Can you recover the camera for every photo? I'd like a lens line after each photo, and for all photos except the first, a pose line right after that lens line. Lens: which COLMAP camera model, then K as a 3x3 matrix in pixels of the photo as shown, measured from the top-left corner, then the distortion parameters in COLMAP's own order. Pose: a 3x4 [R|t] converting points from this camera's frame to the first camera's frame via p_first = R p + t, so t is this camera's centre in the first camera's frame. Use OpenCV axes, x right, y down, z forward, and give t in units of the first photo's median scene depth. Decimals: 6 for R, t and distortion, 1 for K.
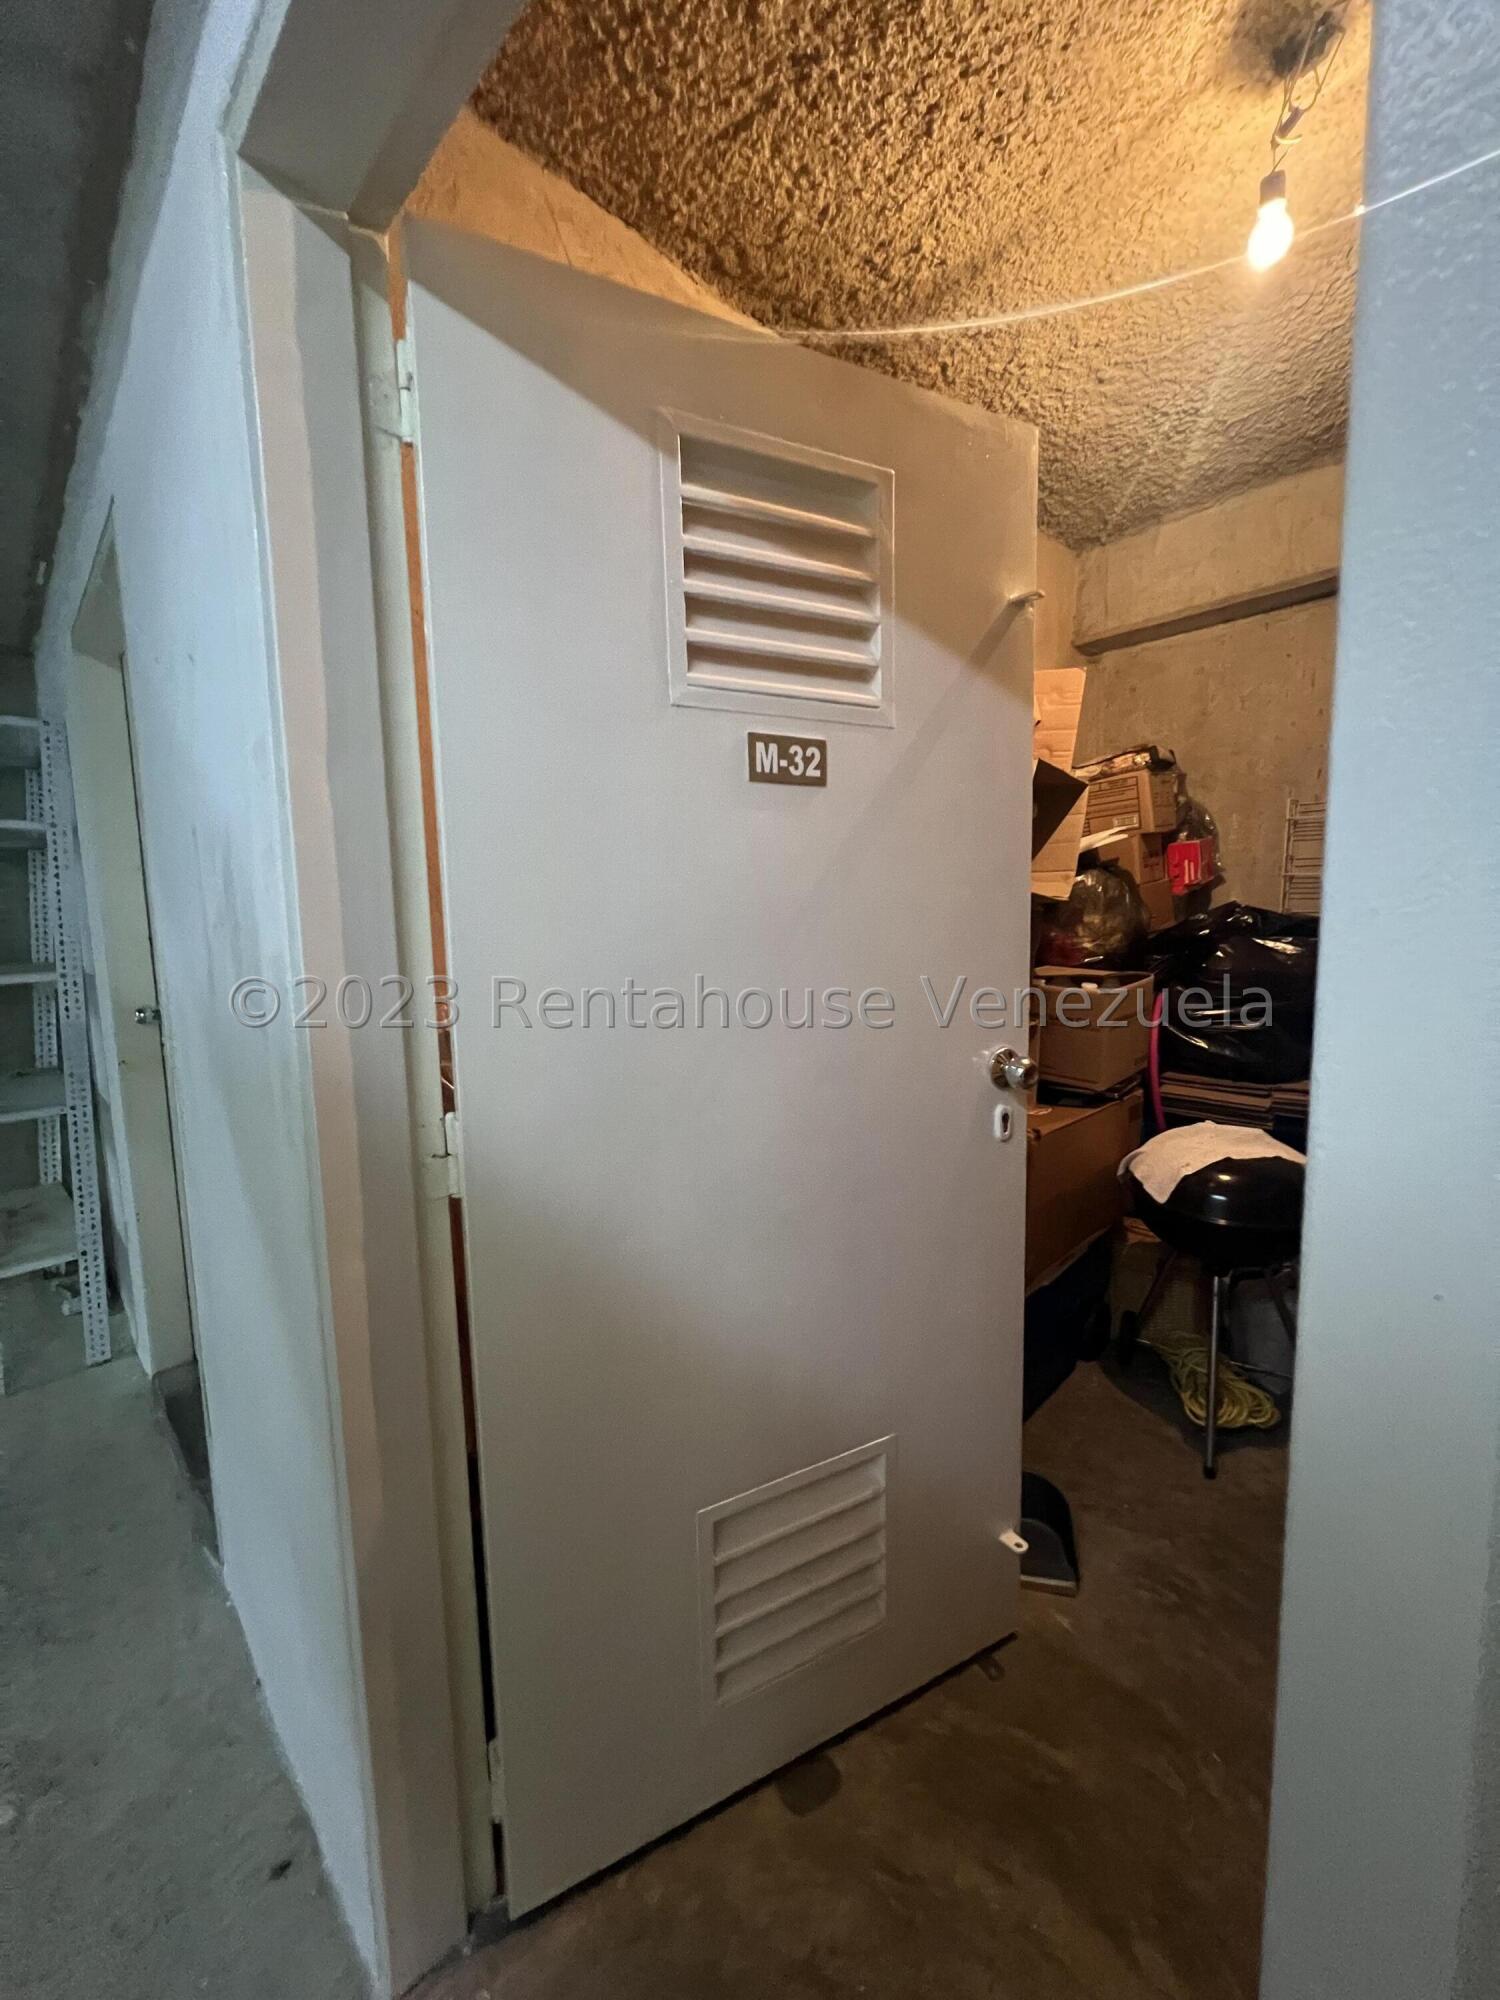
lens RADIAL K [[805.7, 0, 750.1], [0, 805.7, 993.6], [0, 0, 1]] dist [-0.000486, -0.000131]
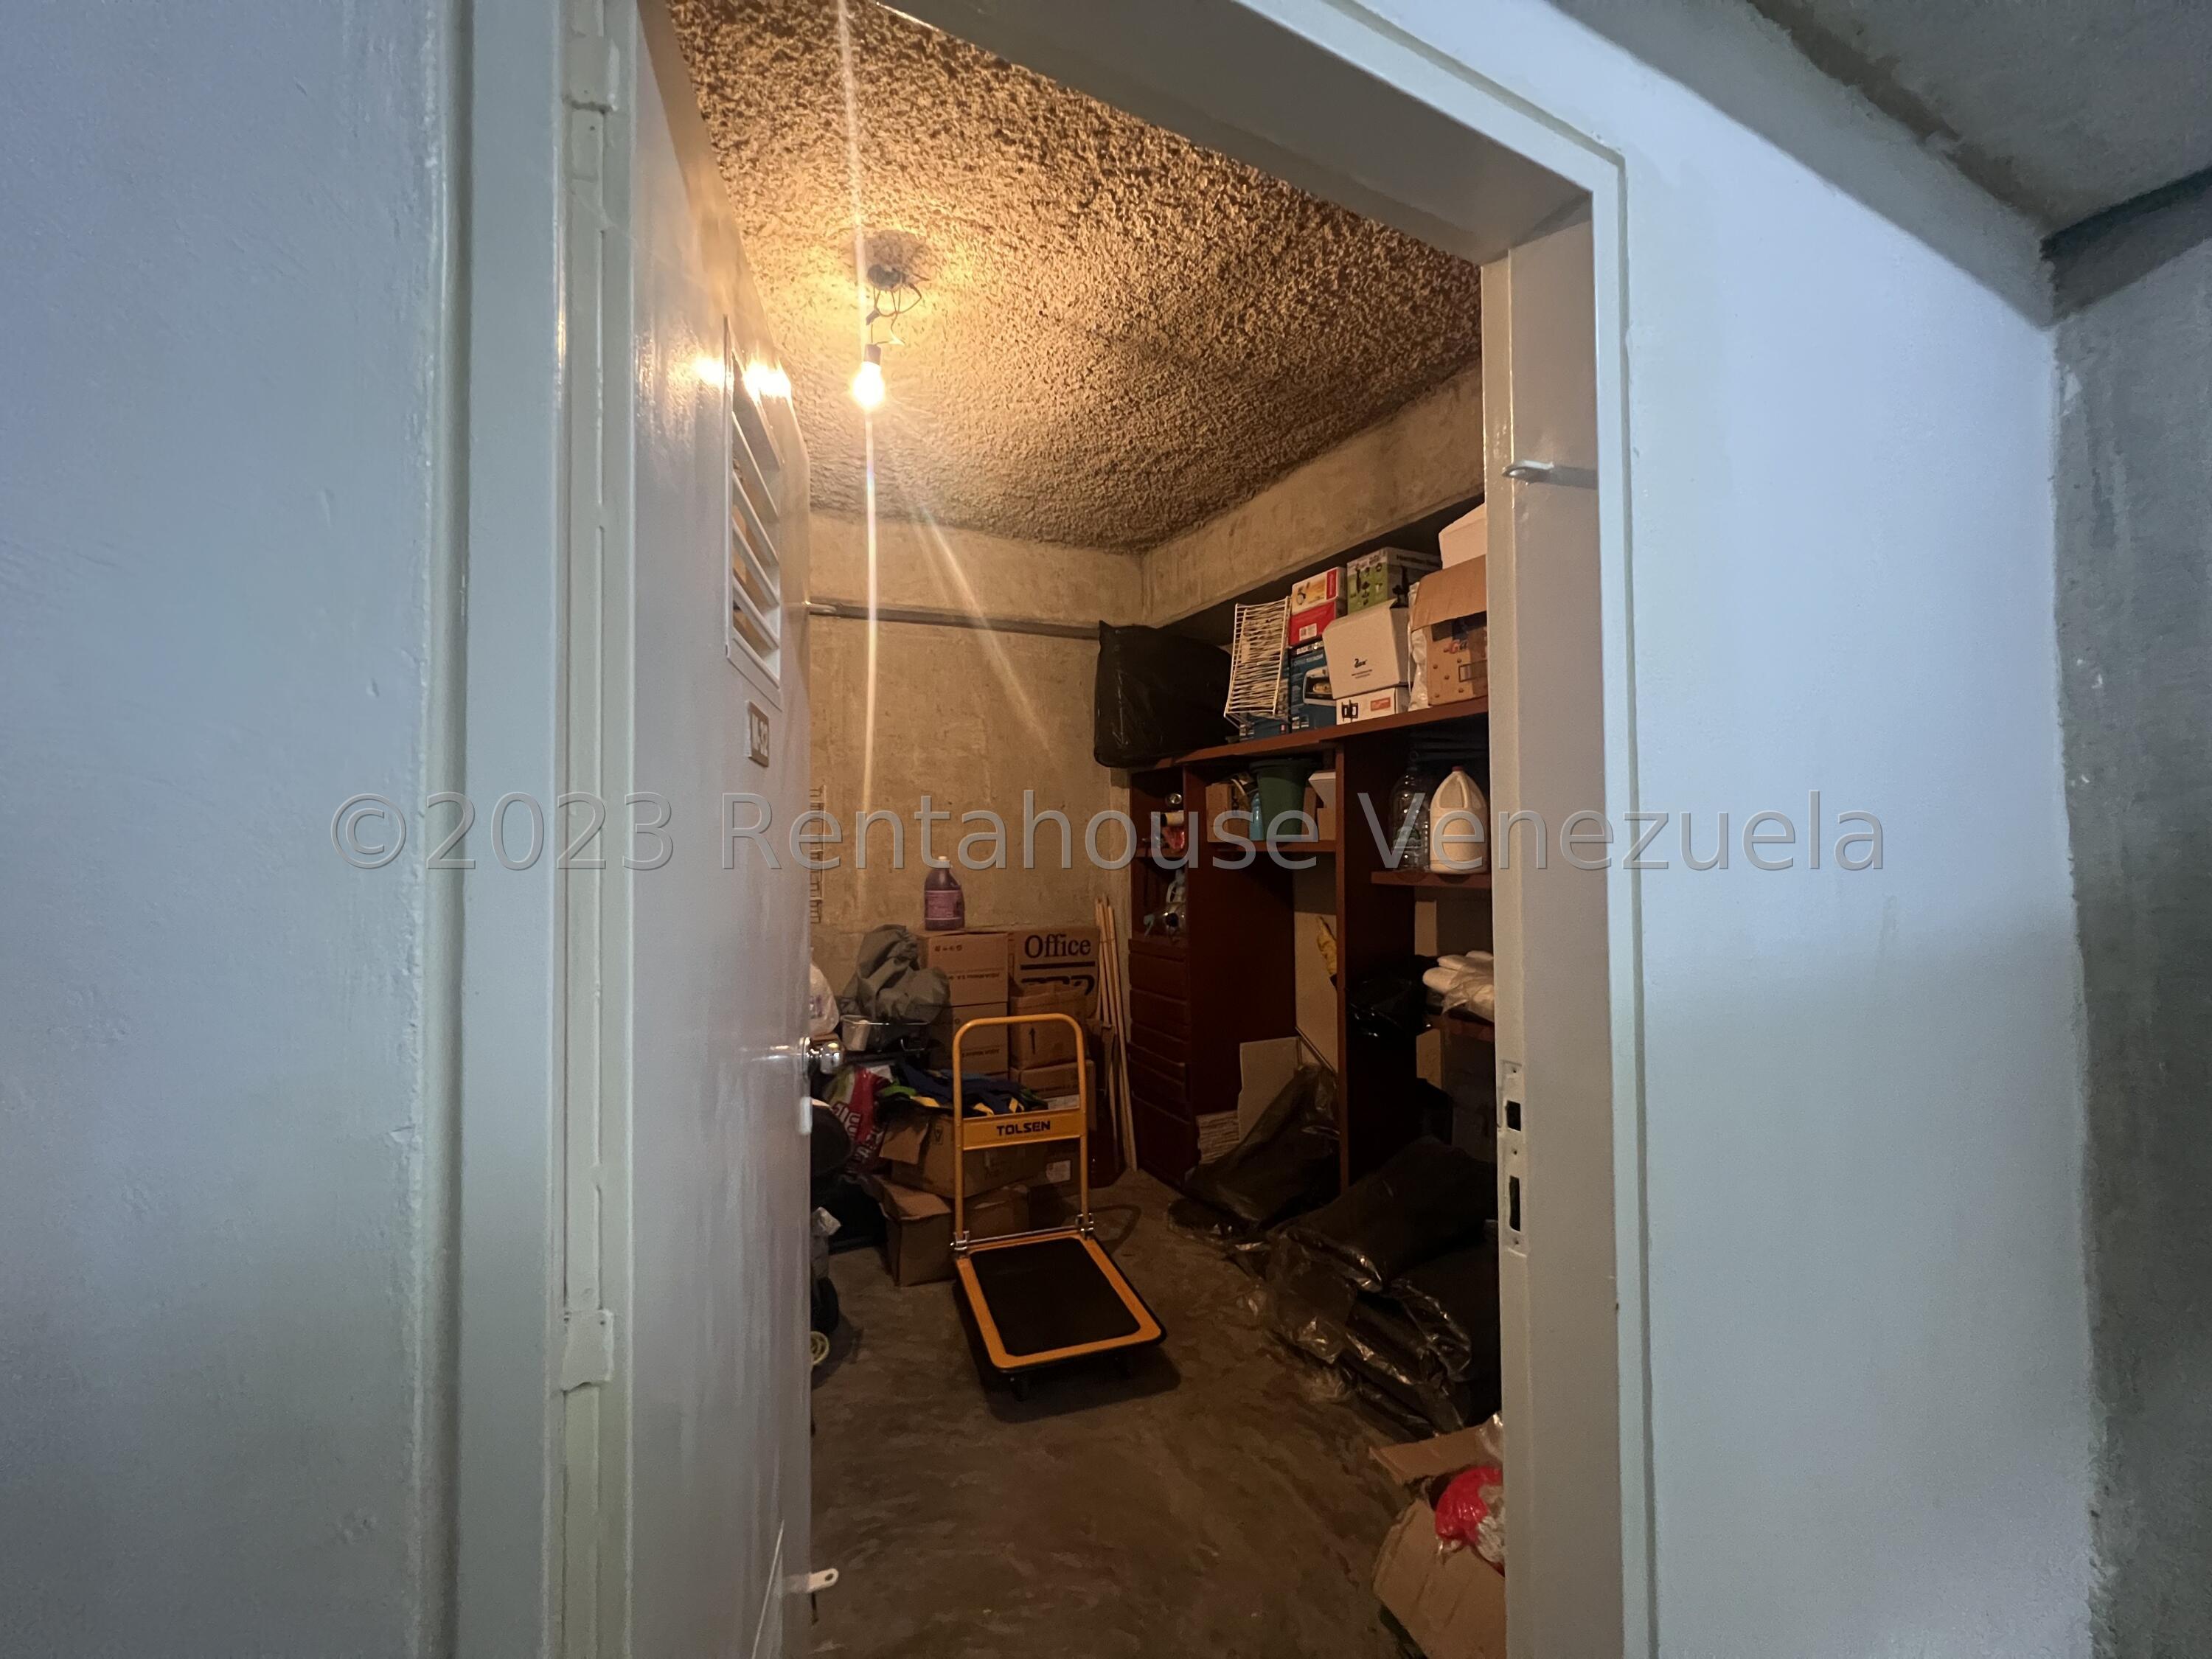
lens RADIAL K [[891.1, 0, 1106.0], [0, 891.1, 831.8], [0, 0, 1]] dist [-0.000486, -0.000131]
pose [[0.283829, 0.041105, 0.957994, -0.626115], [0.099186, 0.992463, -0.071970, -0.072938], [-0.953731, 0.115447, 0.277612, 0.313945]]
